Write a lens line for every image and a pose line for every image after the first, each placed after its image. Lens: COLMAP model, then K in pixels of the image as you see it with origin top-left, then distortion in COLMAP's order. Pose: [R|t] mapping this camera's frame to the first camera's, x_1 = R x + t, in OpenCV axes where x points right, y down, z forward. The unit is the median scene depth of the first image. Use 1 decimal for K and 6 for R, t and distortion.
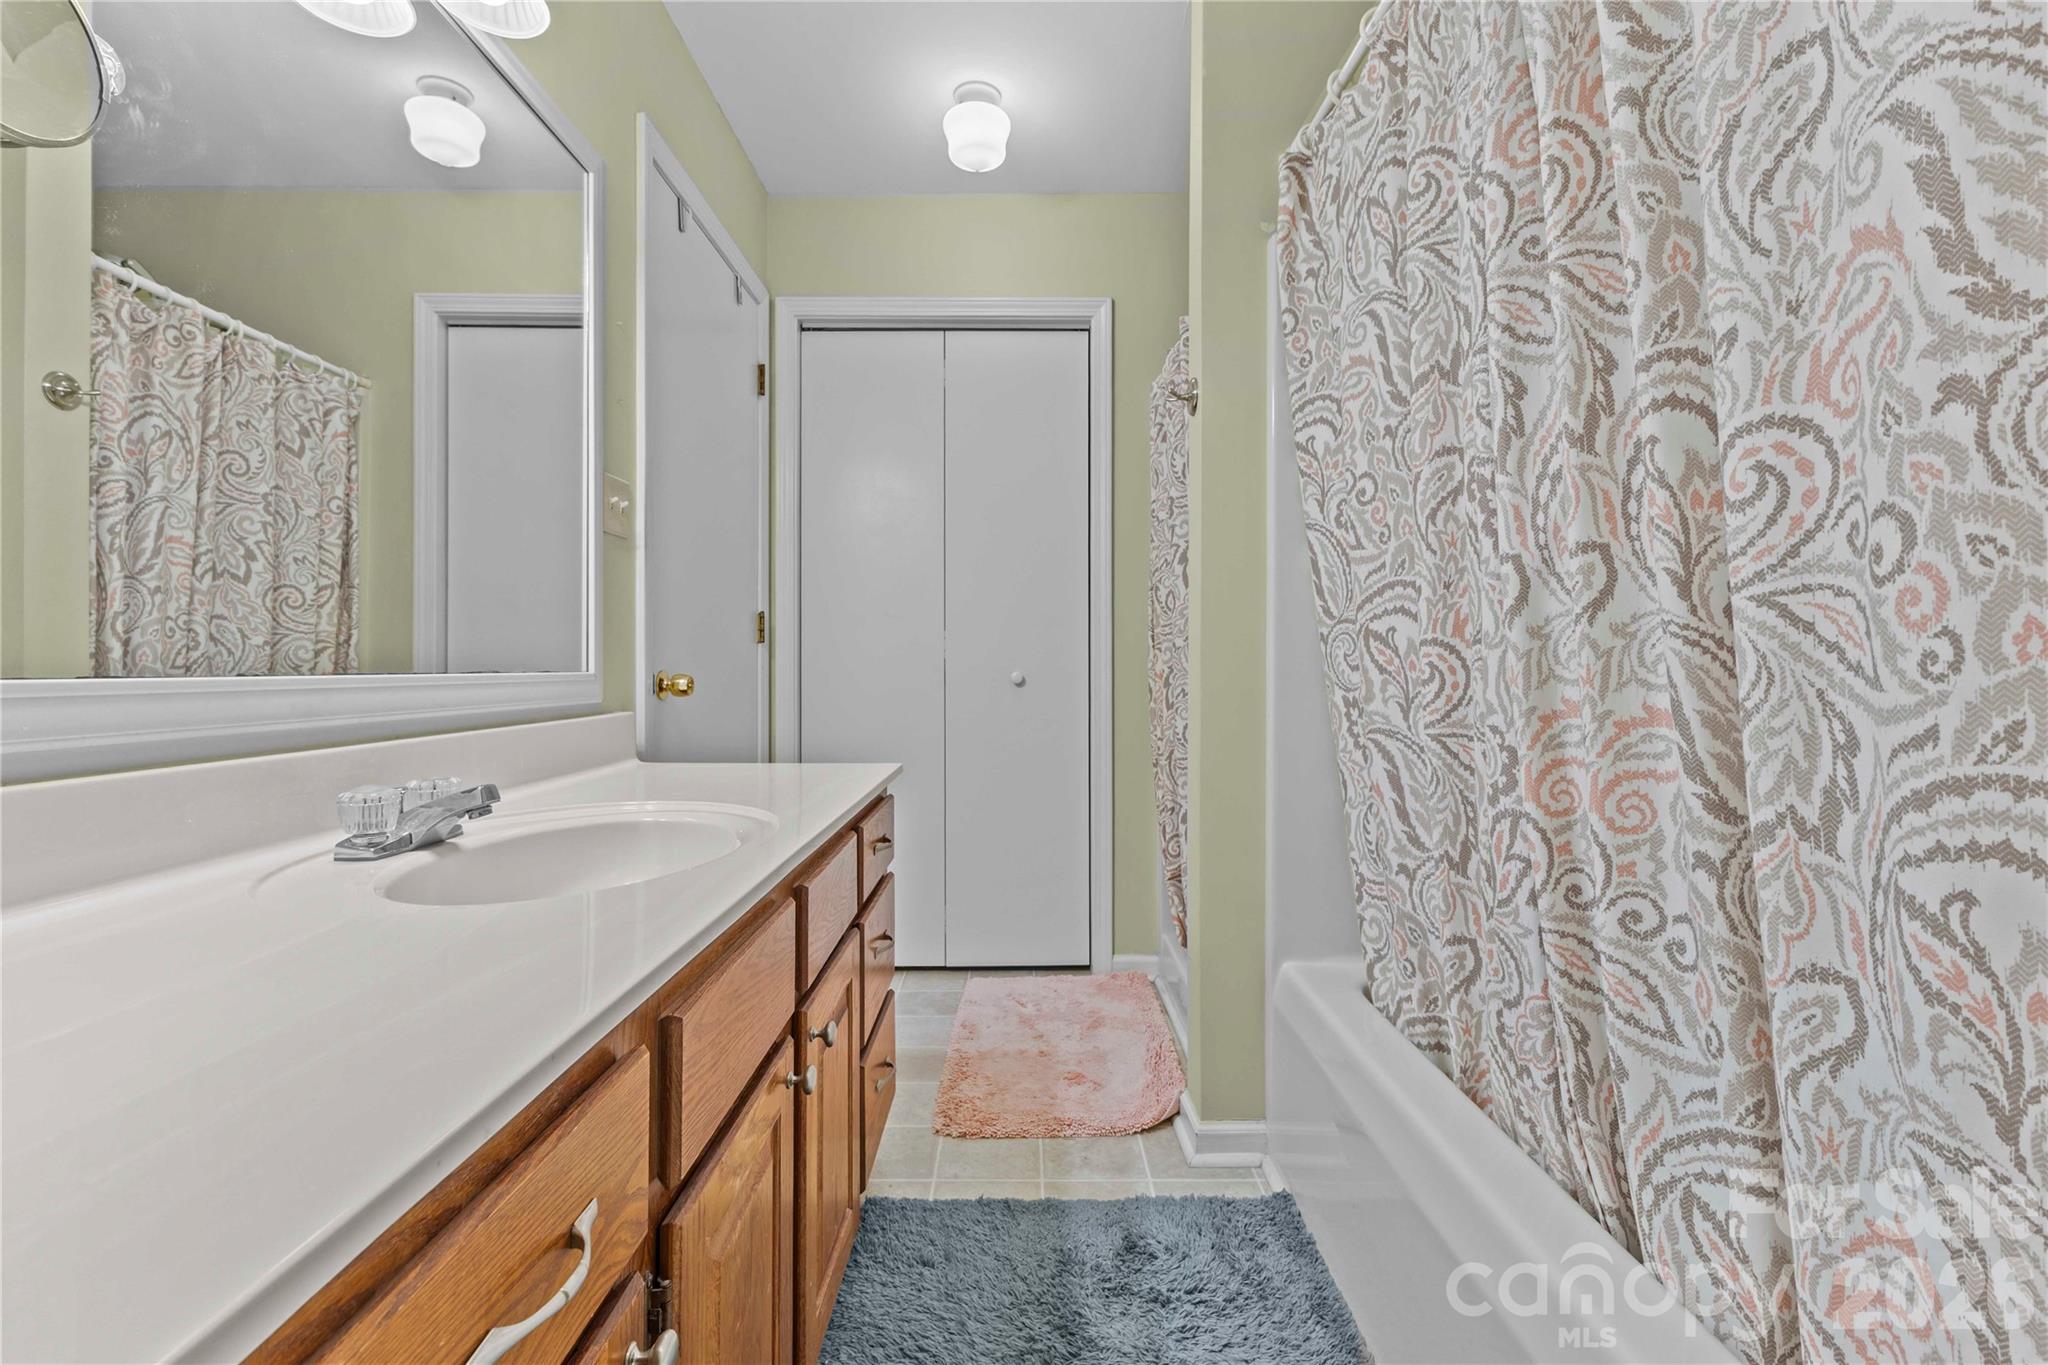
lens RADIAL K [[882.9, 0, 1025.5], [0, 882.9, 666.2], [0, 0, 1]] dist [0.008583, -0.001893]
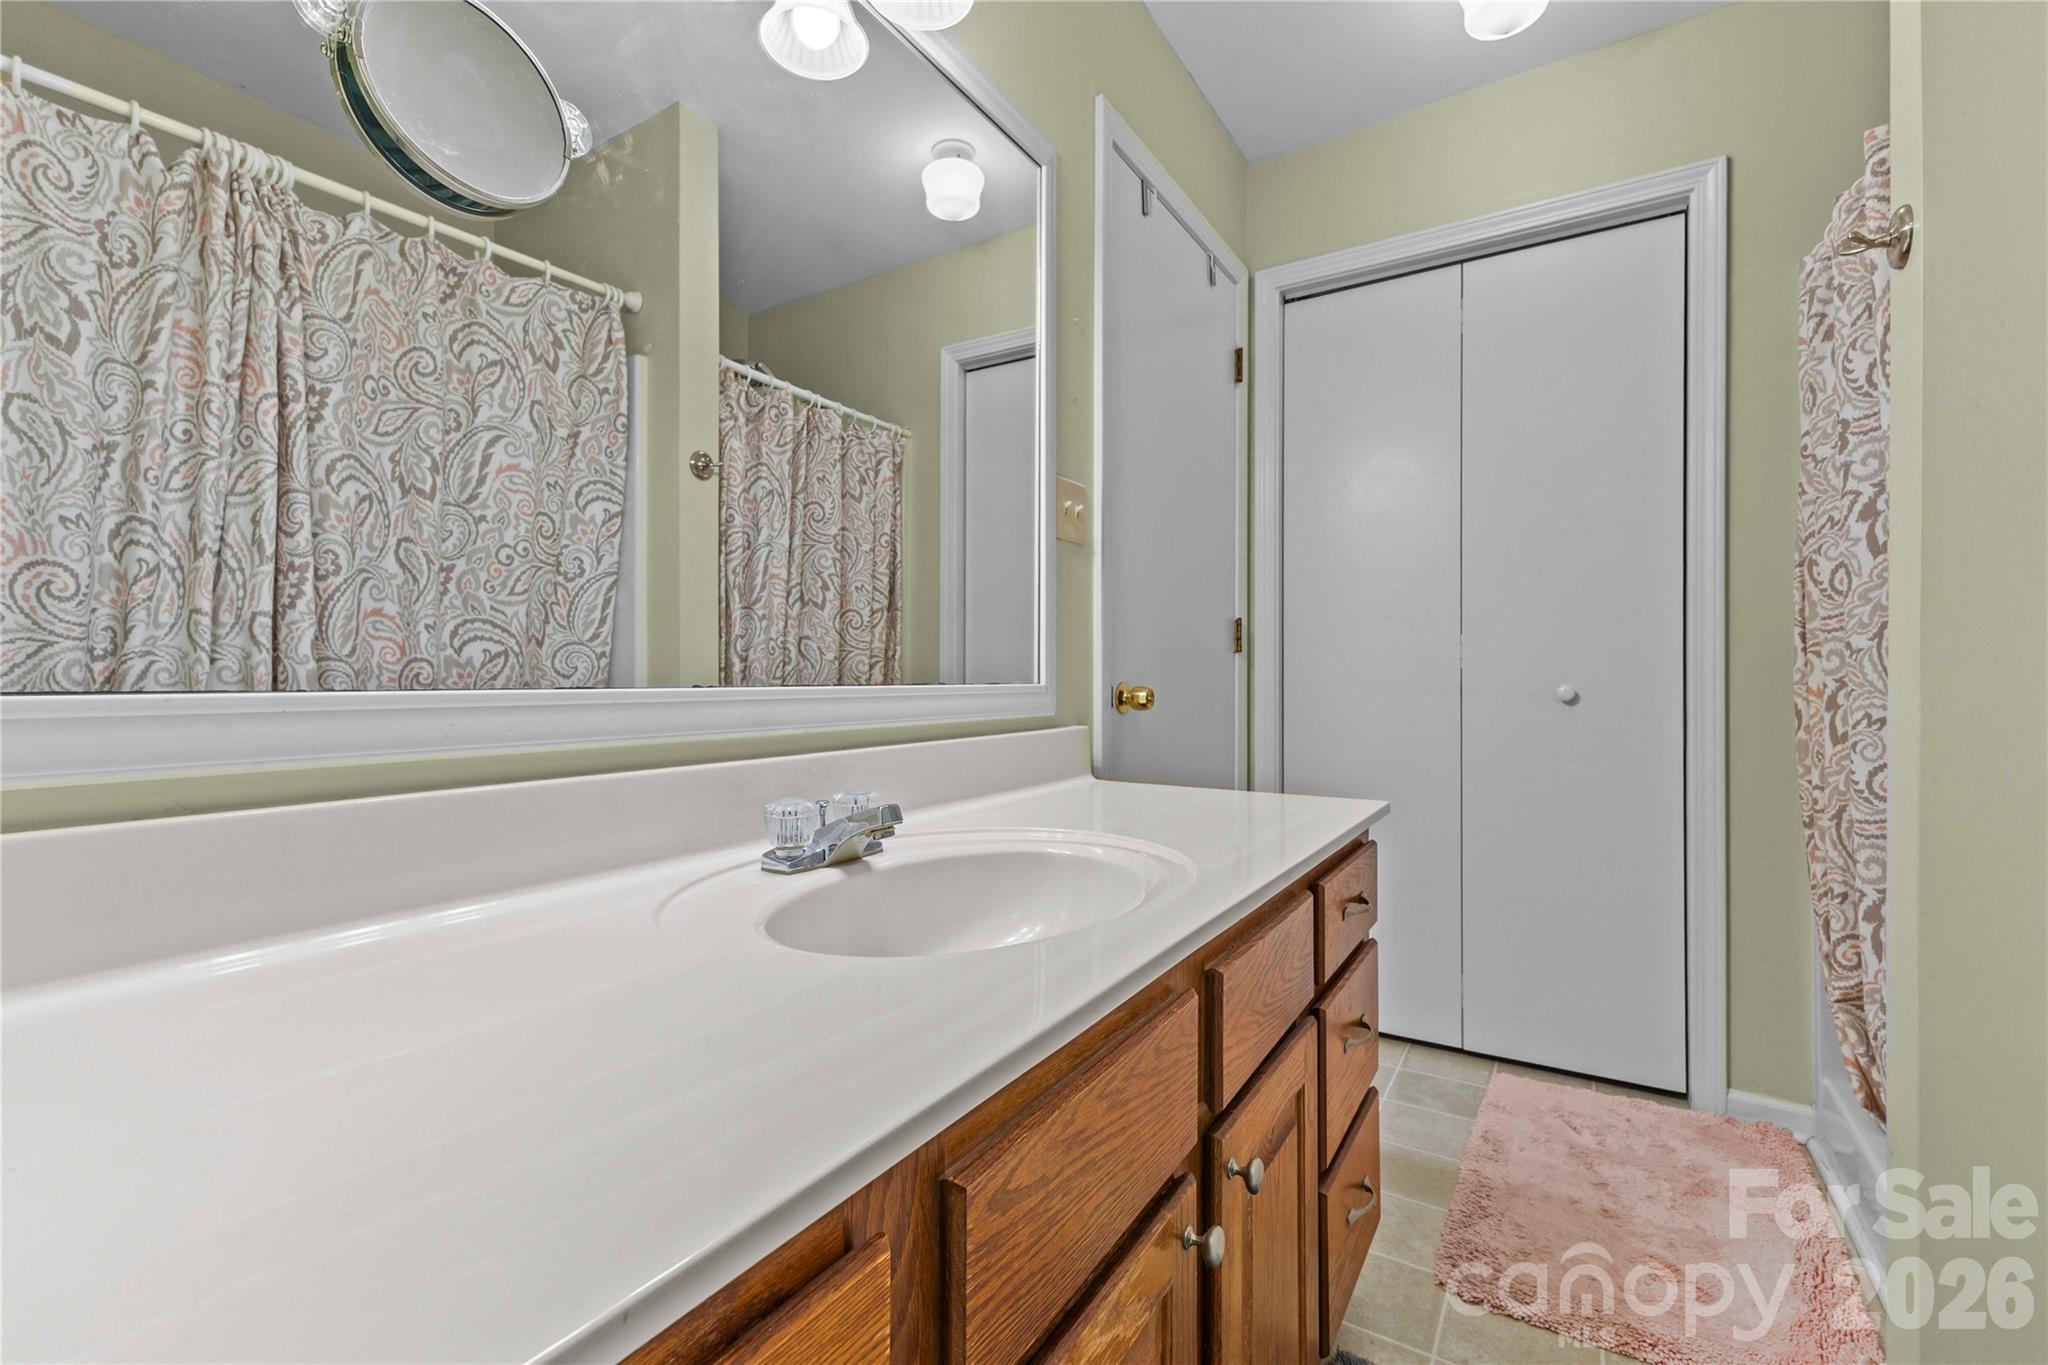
lens RADIAL K [[882.9, 0, 1023.8], [0, 882.9, 677.7], [0, 0, 1]] dist [0.008583, -0.001893]
pose [[0.844050, 0.000801, -0.536265, 0.006484], [-0.000610, 1.000000, 0.000534, -0.000546], [0.536265, -0.000123, 0.844050, 0.137229]]
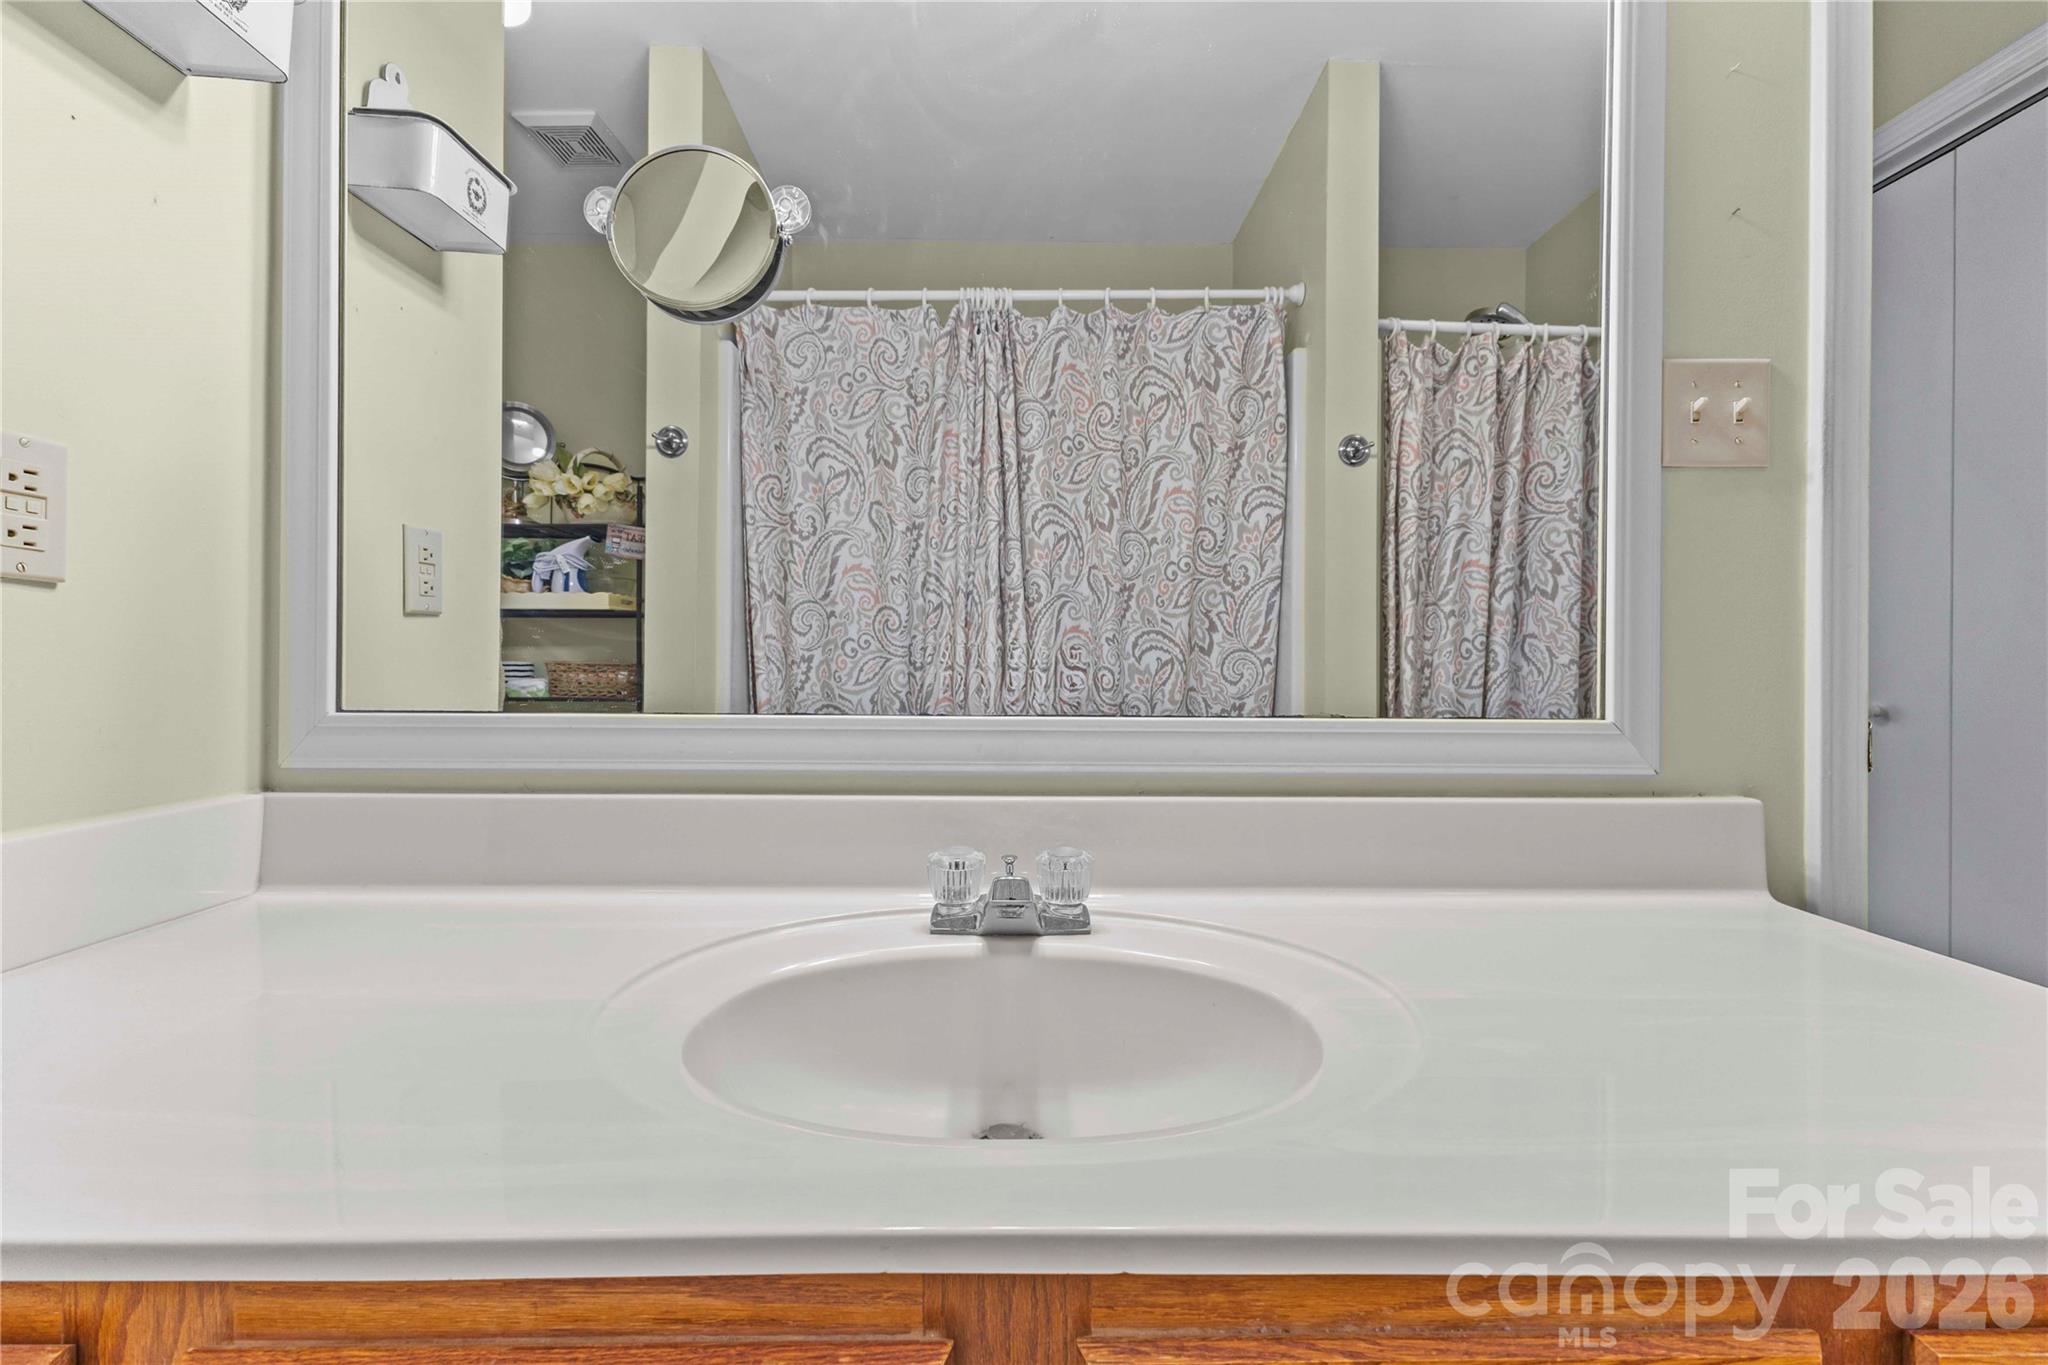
lens RADIAL K [[882.9, 0, 1031.6], [0, 882.9, 666.2], [0, 0, 1]] dist [0.008583, -0.001893]
pose [[0.014633, 0.000615, -0.999893, 0.061544], [-0.007070, 0.999975, 0.000512, -0.020397], [0.999868, 0.007062, 0.014637, 0.477763]]
